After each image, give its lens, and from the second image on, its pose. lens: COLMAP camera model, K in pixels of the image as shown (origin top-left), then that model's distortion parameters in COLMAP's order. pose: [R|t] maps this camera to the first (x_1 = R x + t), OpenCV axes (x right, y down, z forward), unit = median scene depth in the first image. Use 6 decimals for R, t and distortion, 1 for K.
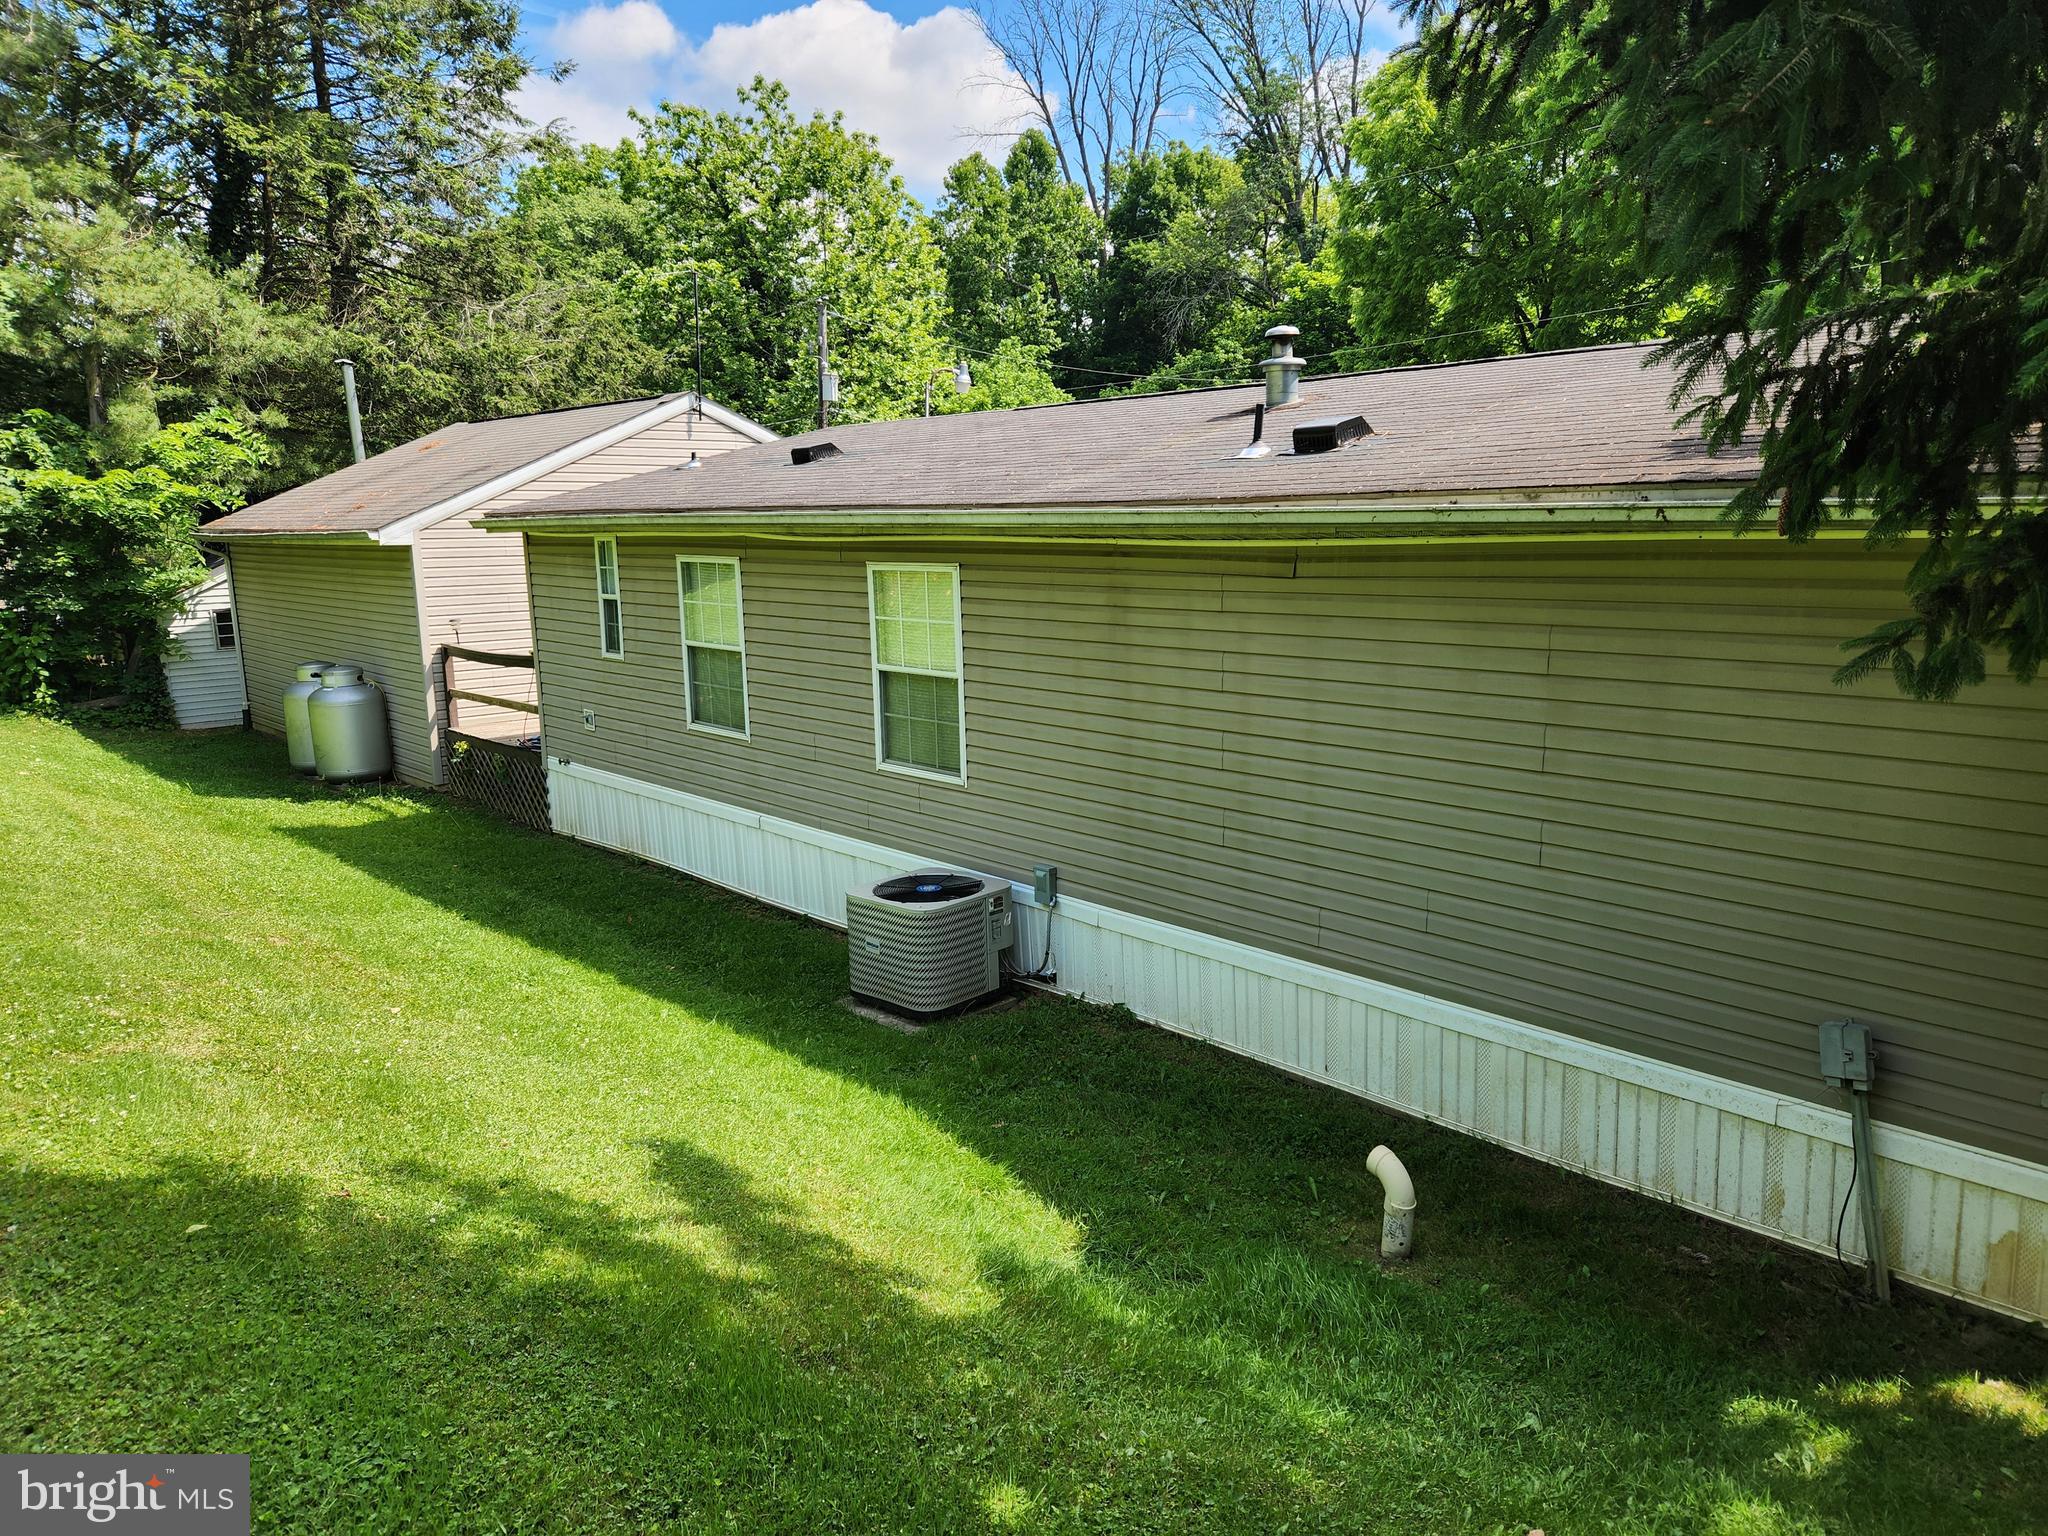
lens RADIAL K [[1398.4, 0, 1064.3], [0, 1398.4, 764.6], [0, 0, 1]] dist [0.084060, -0.092993]
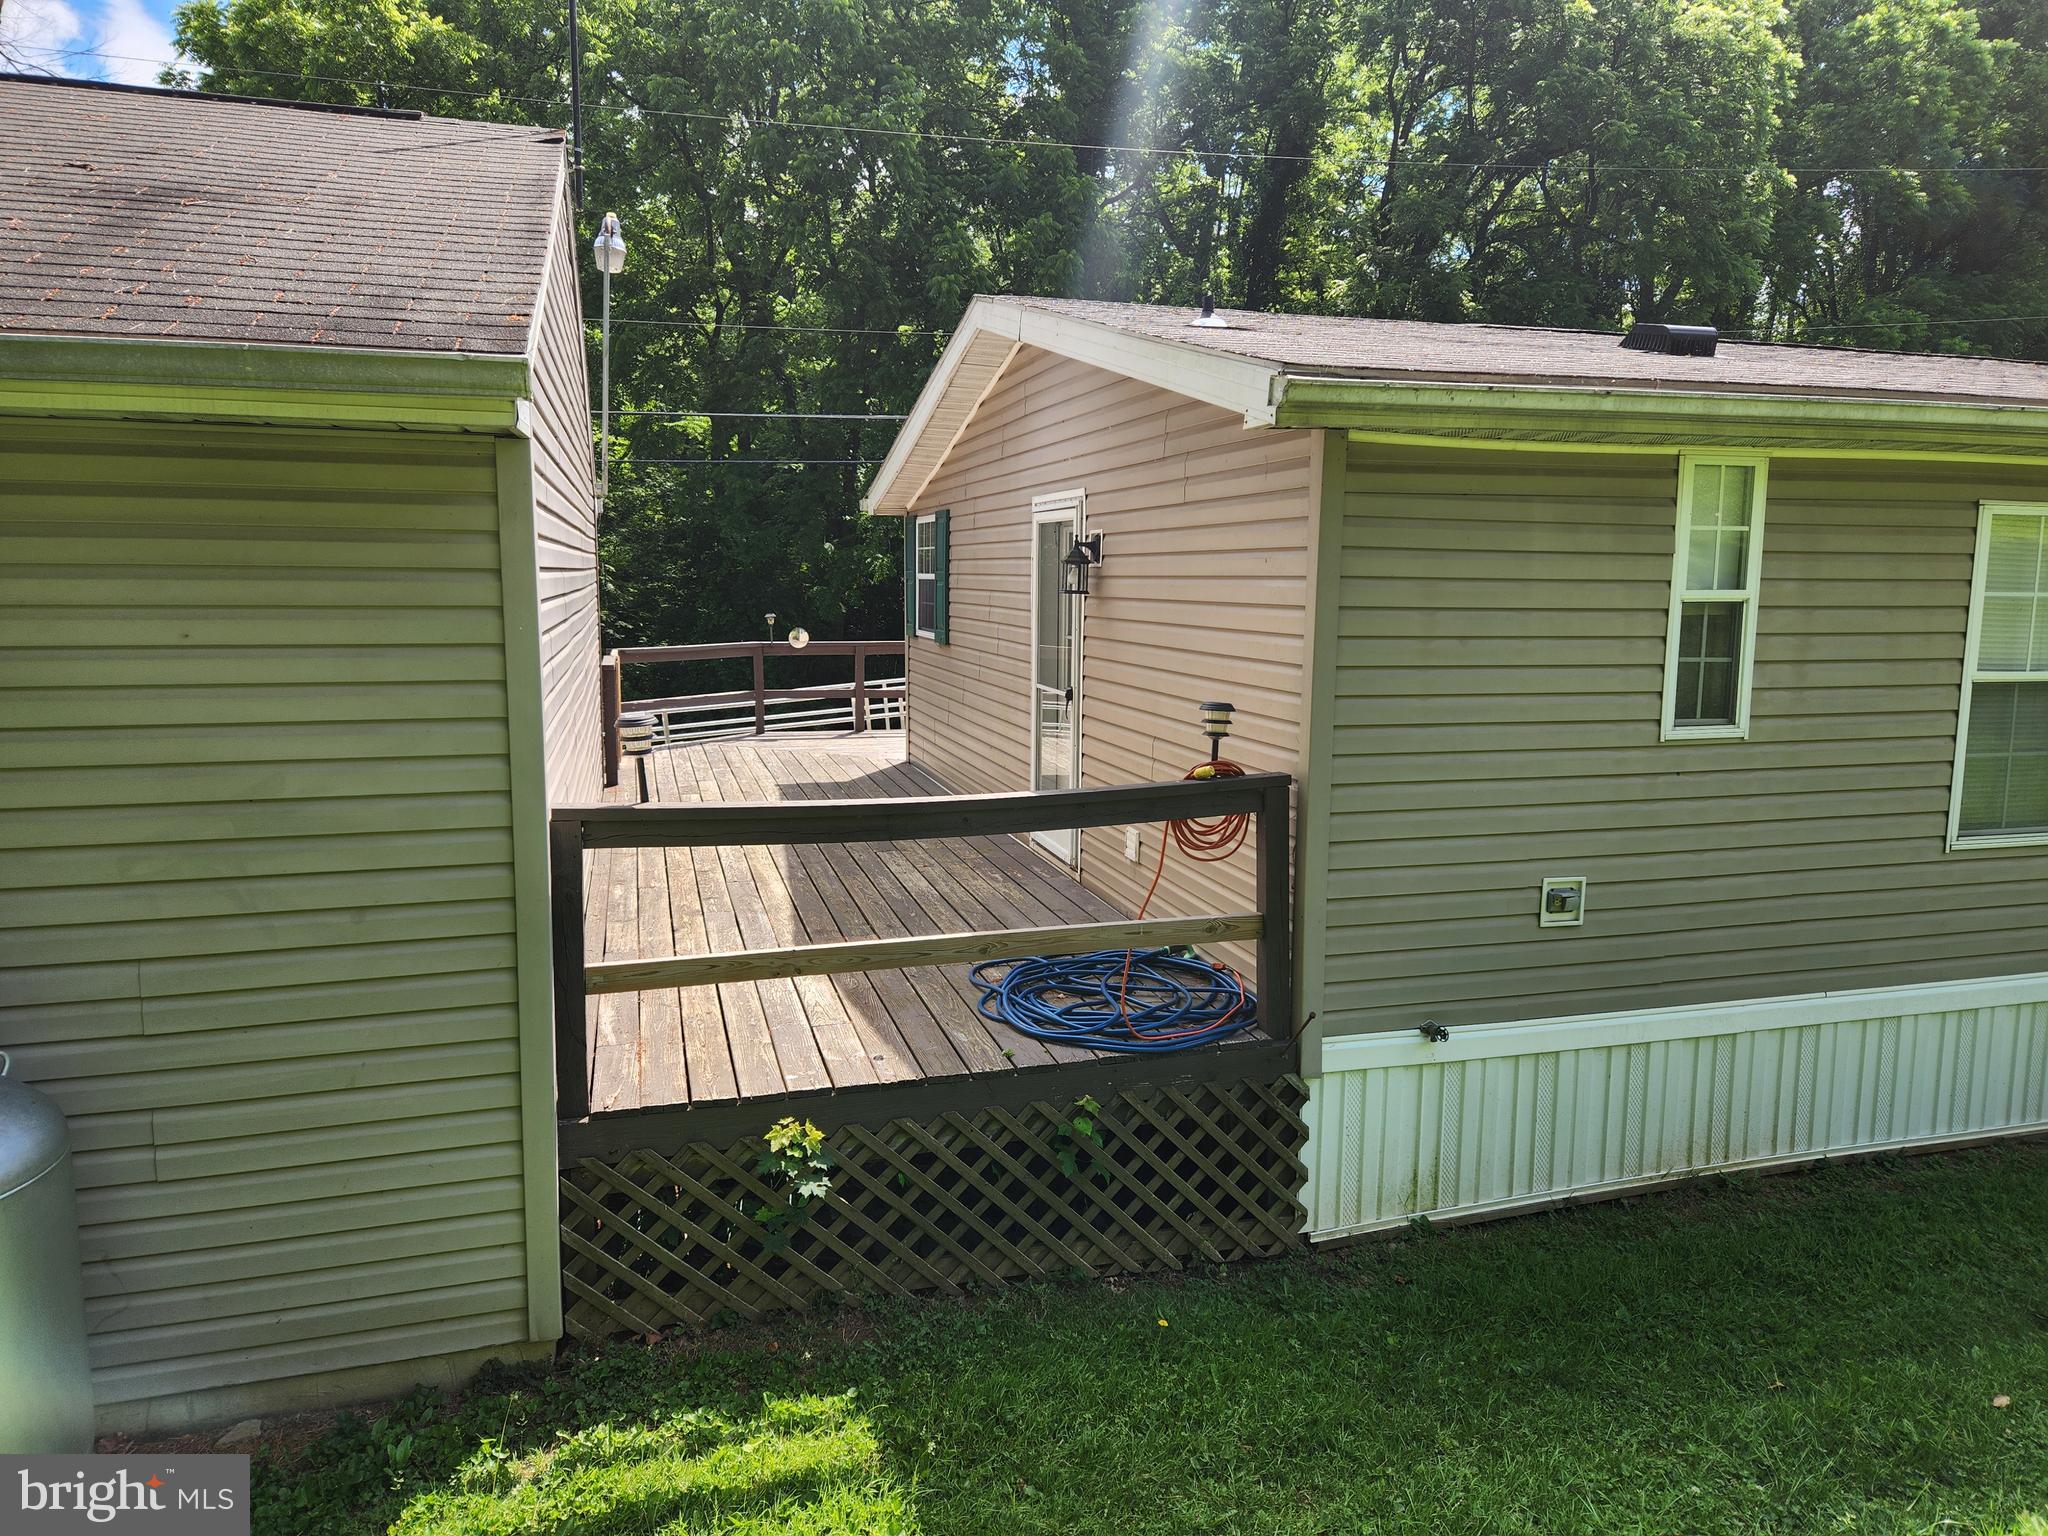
lens RADIAL K [[1398.4, 0, 1064.3], [0, 1398.4, 764.6], [0, 0, 1]] dist [0.084060, -0.092993]
pose [[0.438016, -0.094345, 0.894003, -0.683445], [0.140398, 0.989454, 0.035631, -0.095003], [-0.887936, 0.109909, 0.446642, 0.840390]]
